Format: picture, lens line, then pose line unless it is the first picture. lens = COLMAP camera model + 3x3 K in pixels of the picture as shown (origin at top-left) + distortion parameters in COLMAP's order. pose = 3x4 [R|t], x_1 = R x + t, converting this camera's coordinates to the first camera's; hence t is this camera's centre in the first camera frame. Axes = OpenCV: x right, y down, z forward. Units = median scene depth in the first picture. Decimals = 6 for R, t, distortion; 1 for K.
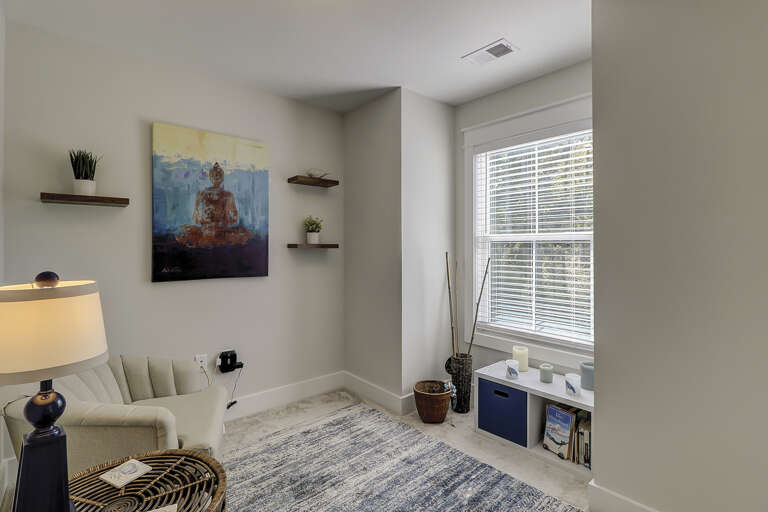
lens RADIAL K [[377.7, 0, 379.8], [0, 377.7, 252.9], [0, 0, 1]] dist [-0.004951, -0.000009]
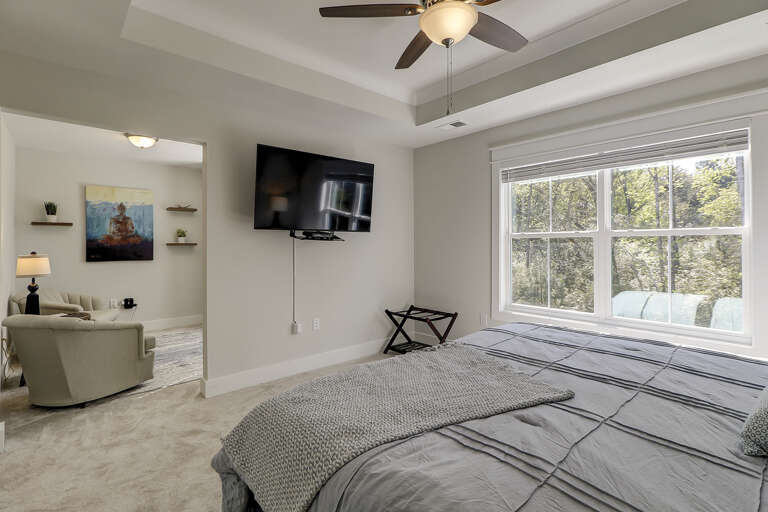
lens RADIAL K [[377.7, 0, 387.0], [0, 377.7, 250.6], [0, 0, 1]] dist [-0.004951, -0.000009]
pose [[0.999667, -0.005226, 0.025262, 0.923014], [0.005253, 0.999986, -0.000972, 0.023221], [-0.025256, 0.001104, 0.999680, -1.029782]]
